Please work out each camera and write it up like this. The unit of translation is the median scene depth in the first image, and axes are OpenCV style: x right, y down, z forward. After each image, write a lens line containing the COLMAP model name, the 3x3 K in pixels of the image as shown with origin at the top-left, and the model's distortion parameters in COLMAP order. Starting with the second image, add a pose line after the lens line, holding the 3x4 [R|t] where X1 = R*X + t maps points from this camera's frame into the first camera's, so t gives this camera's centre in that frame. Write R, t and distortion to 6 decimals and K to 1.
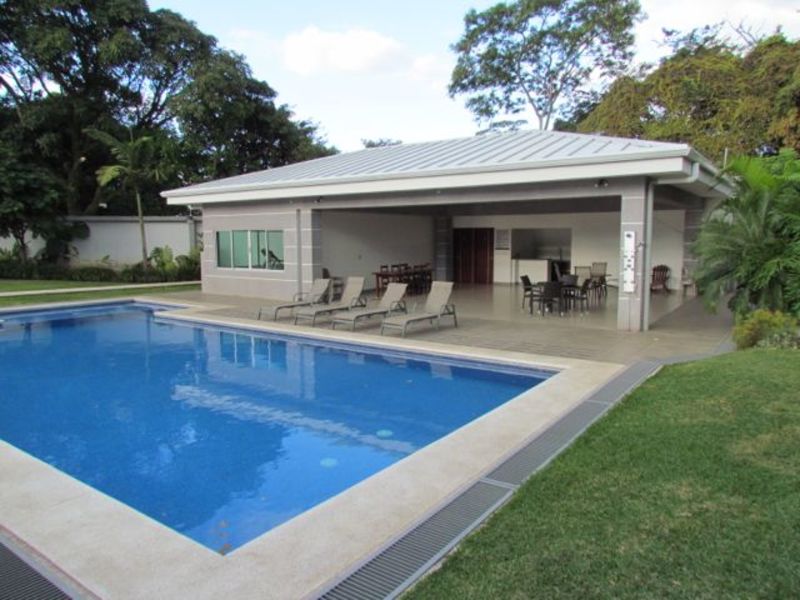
lens RADIAL K [[572.7, 0, 397.4], [0, 572.7, 297.9], [0, 0, 1]] dist [-0.025880, 0.001518]
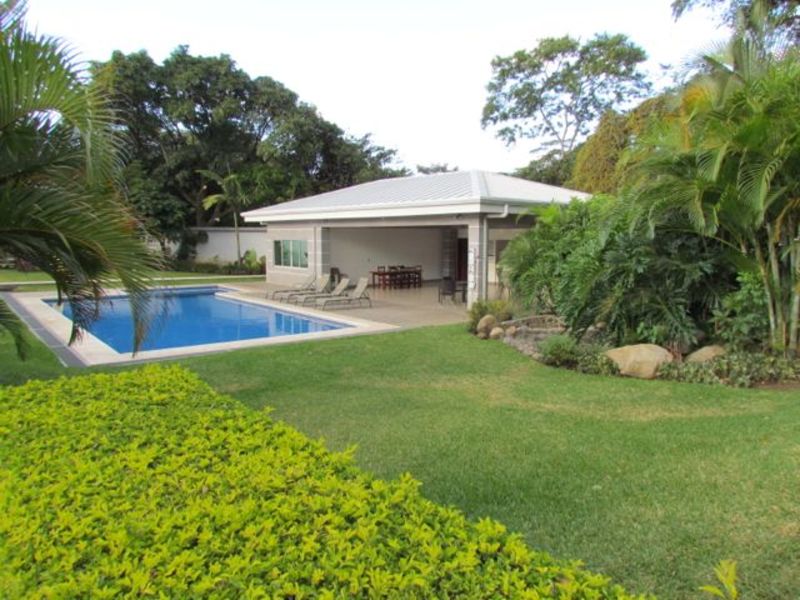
lens RADIAL K [[572.7, 0, 401.8], [0, 572.7, 300.9], [0, 0, 1]] dist [-0.025880, 0.001518]
pose [[0.964622, 0.037960, -0.260890, 0.343543], [-0.036010, 0.999276, 0.012250, 0.006444], [0.261166, -0.002422, 0.965291, -0.285852]]
